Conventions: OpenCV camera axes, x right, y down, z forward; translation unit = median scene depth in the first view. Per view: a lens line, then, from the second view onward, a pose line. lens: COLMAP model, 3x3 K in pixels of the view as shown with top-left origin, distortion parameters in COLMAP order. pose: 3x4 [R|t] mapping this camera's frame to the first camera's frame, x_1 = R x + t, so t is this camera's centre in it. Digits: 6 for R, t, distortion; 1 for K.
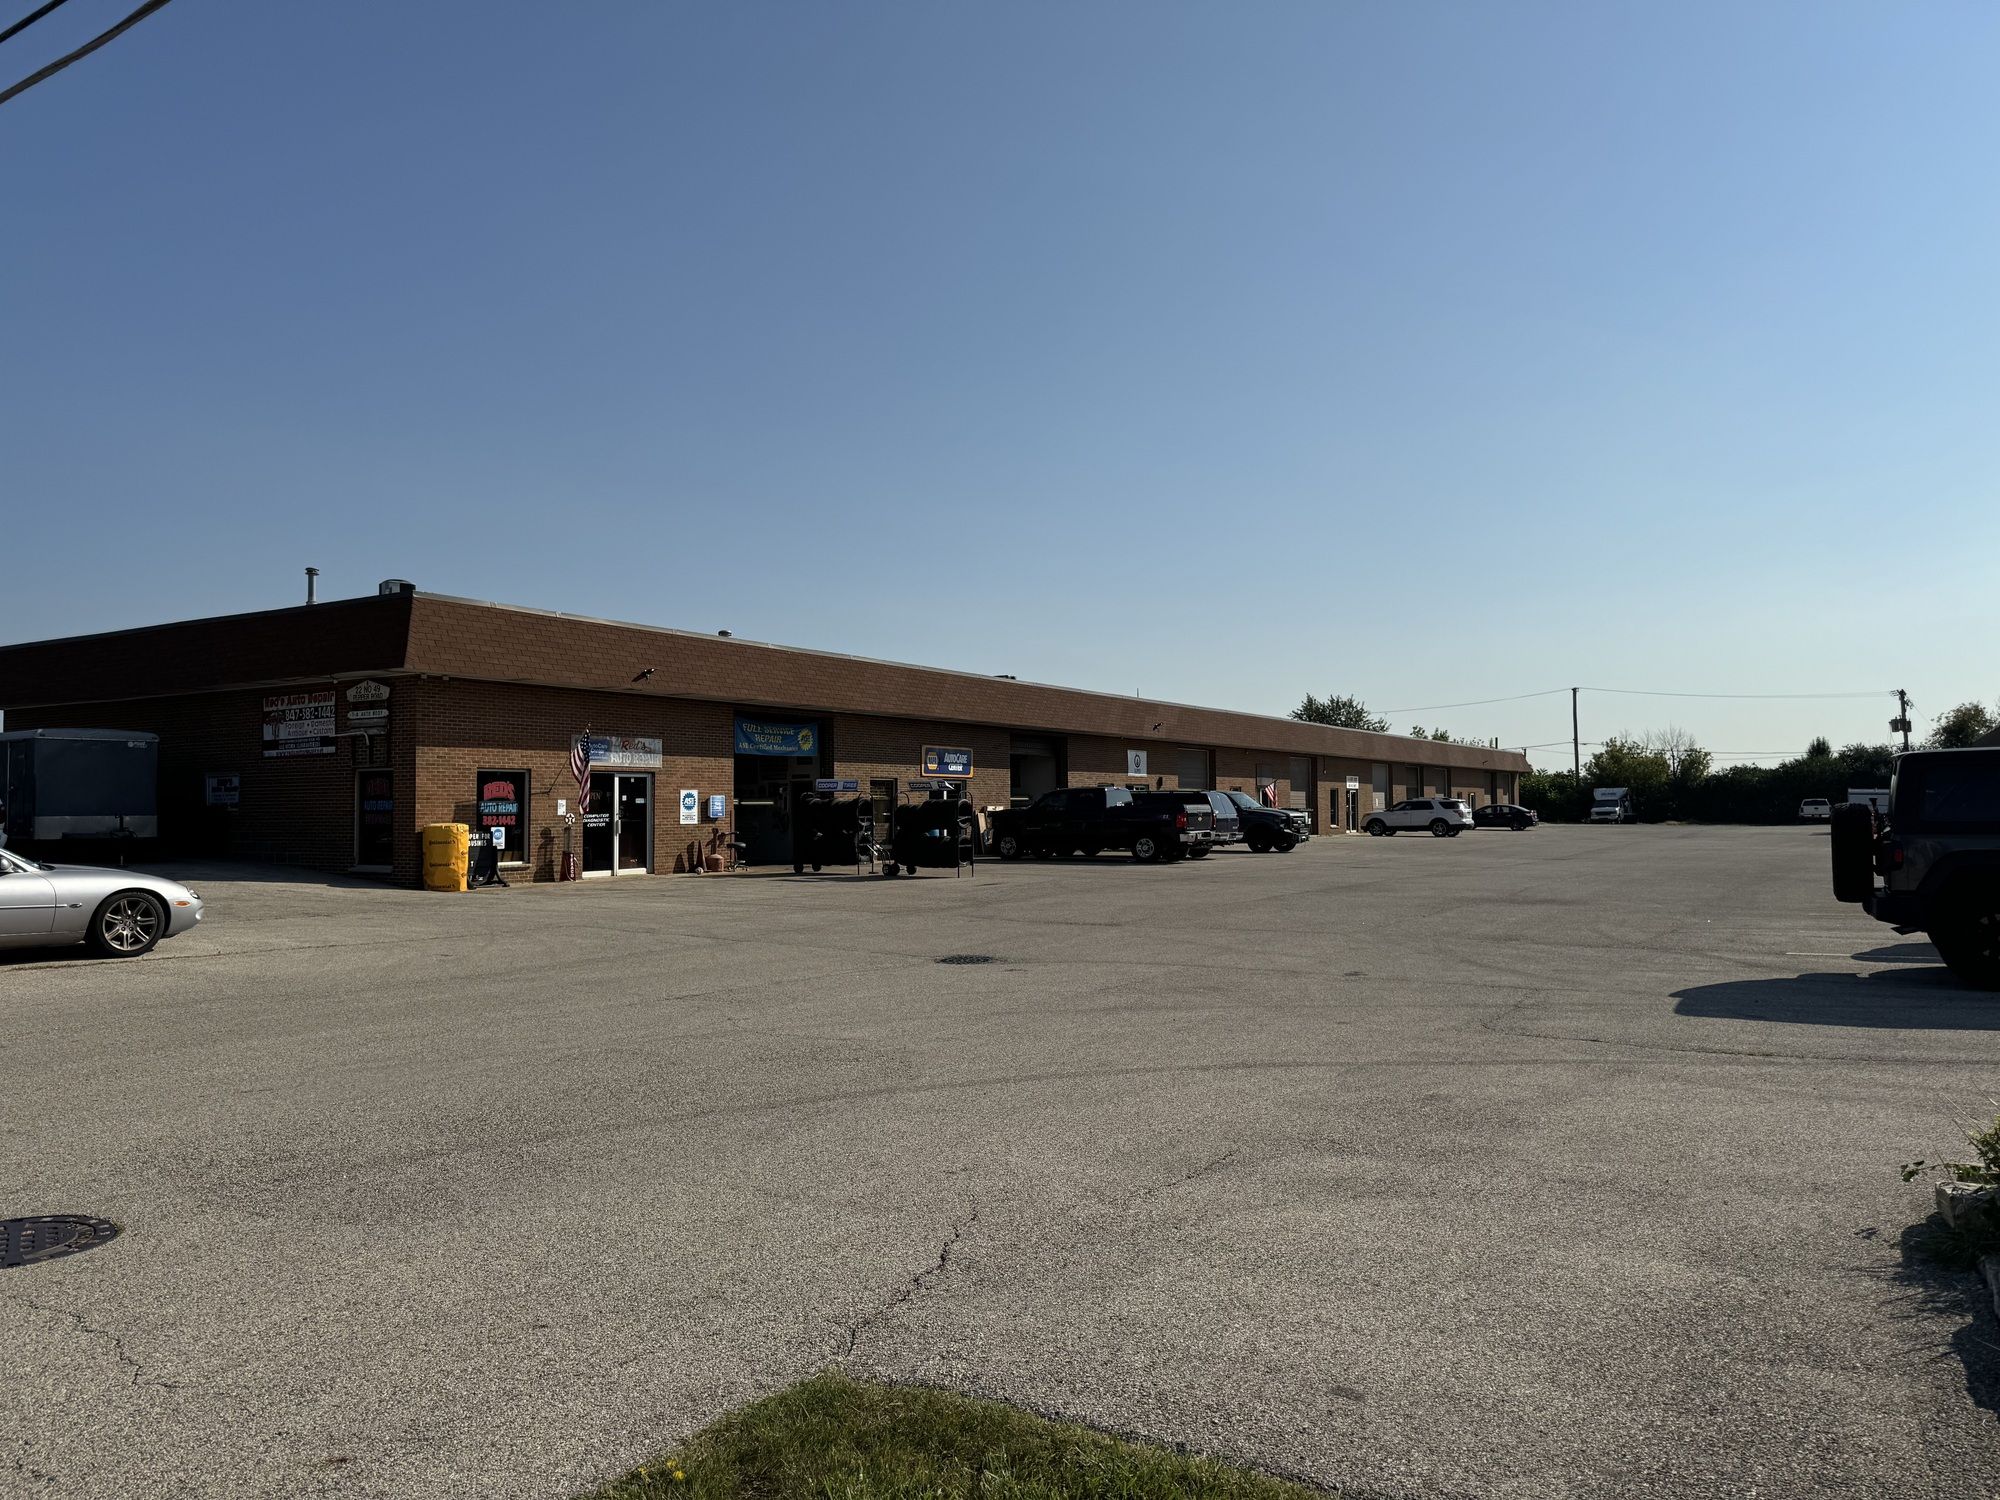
lens RADIAL K [[1410.6, 0, 994.5], [0, 1410.6, 810.2], [0, 0, 1]] dist [0.102818, -0.110844]
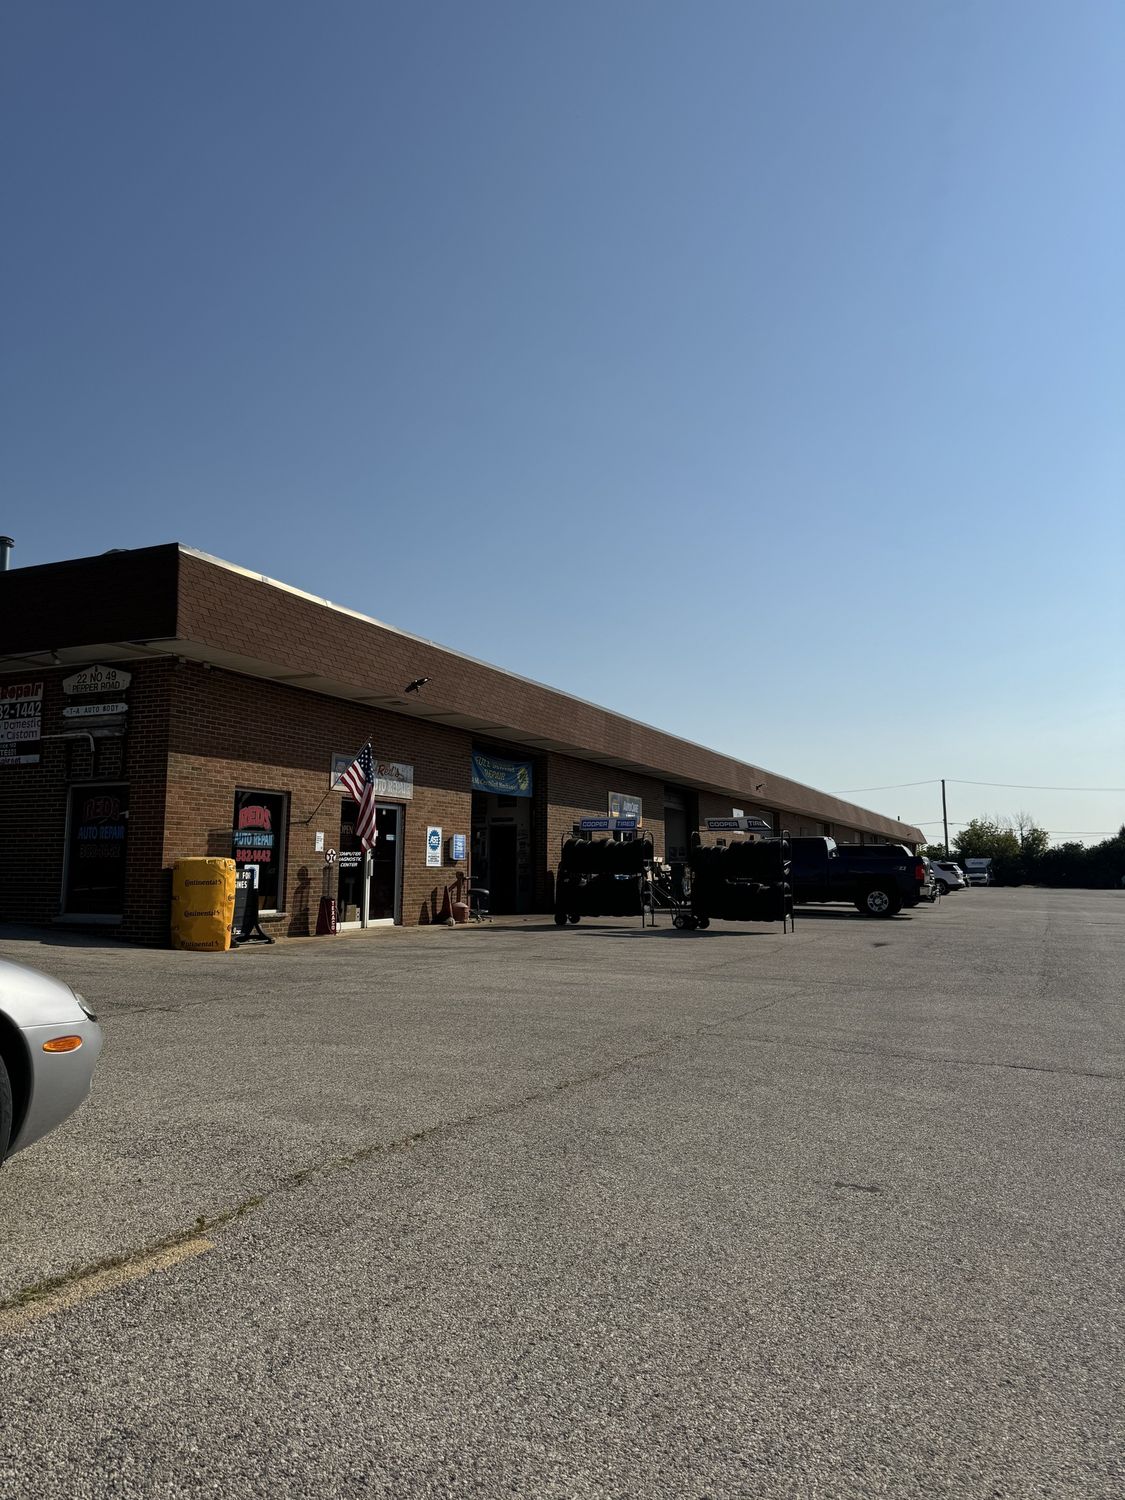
lens RADIAL K [[1058.0, 0, 556.0], [0, 1058.0, 773.4], [0, 0, 1]] dist [0.102818, -0.110844]
pose [[0.990981, 0.024948, 0.131660, -0.242706], [-0.012525, 0.995459, -0.094359, 0.014070], [-0.133416, 0.091858, 0.986794, 0.373094]]
